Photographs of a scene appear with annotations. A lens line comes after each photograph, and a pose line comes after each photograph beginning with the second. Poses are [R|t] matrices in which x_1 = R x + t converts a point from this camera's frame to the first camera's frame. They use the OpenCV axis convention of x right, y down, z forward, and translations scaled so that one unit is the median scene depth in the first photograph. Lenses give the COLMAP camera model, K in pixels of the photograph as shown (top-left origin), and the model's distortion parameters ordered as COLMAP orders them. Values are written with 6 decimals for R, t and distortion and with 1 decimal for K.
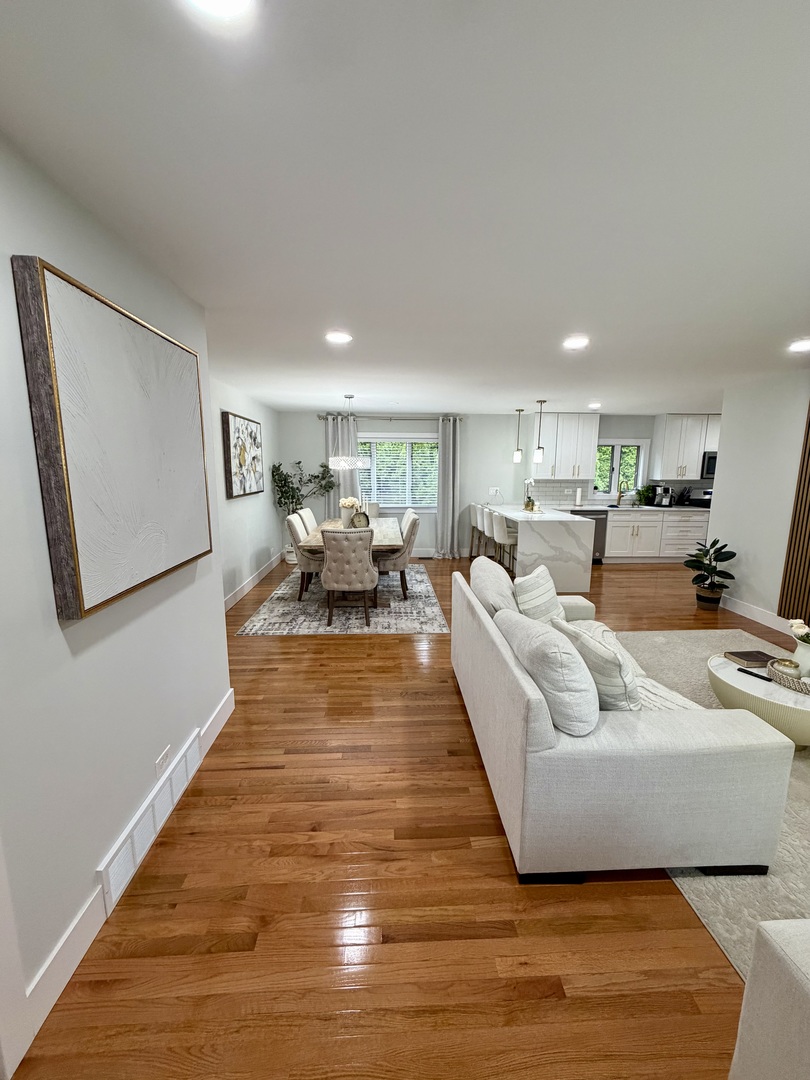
lens RADIAL K [[429.4, 0, 405.0], [0, 429.4, 540.0], [0, 0, 1]] dist [-0.000188, -0.000281]
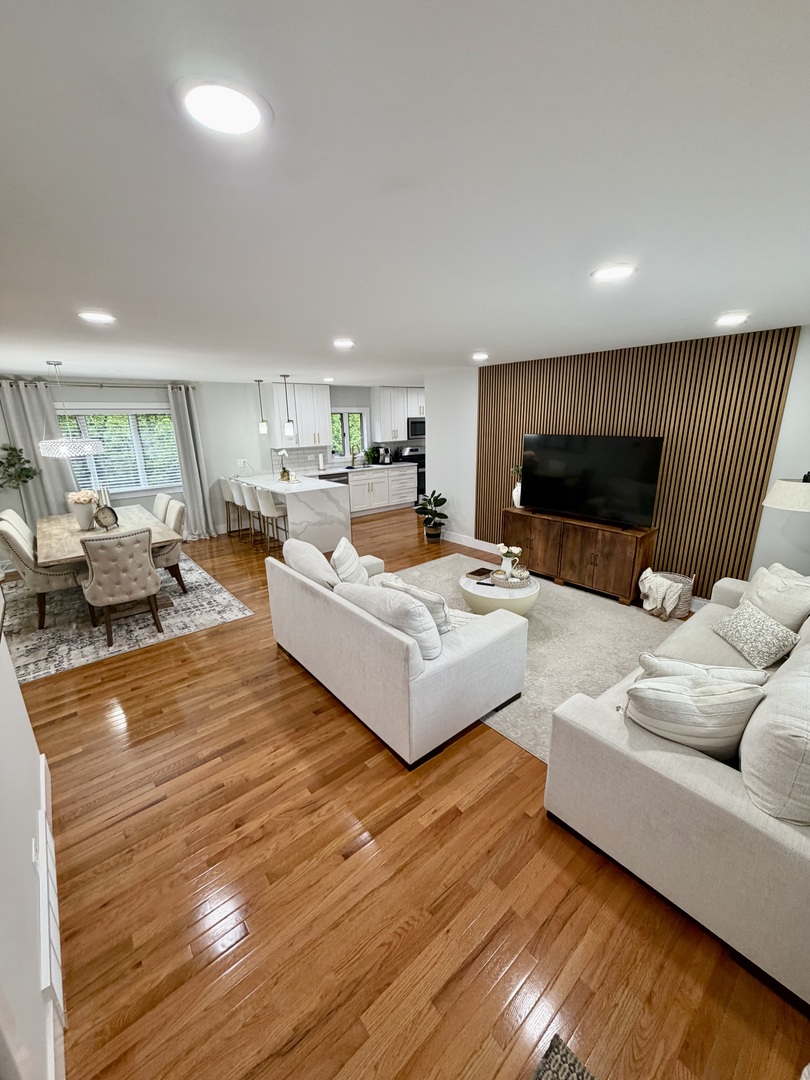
lens RADIAL K [[429.4, 0, 405.0], [0, 429.4, 540.0], [0, 0, 1]] dist [-0.000188, -0.000281]
pose [[0.798117, -0.185474, 0.573243, -0.147334], [0.126149, 0.981792, 0.142026, -0.052847], [-0.589148, -0.041040, 0.806982, -0.034840]]
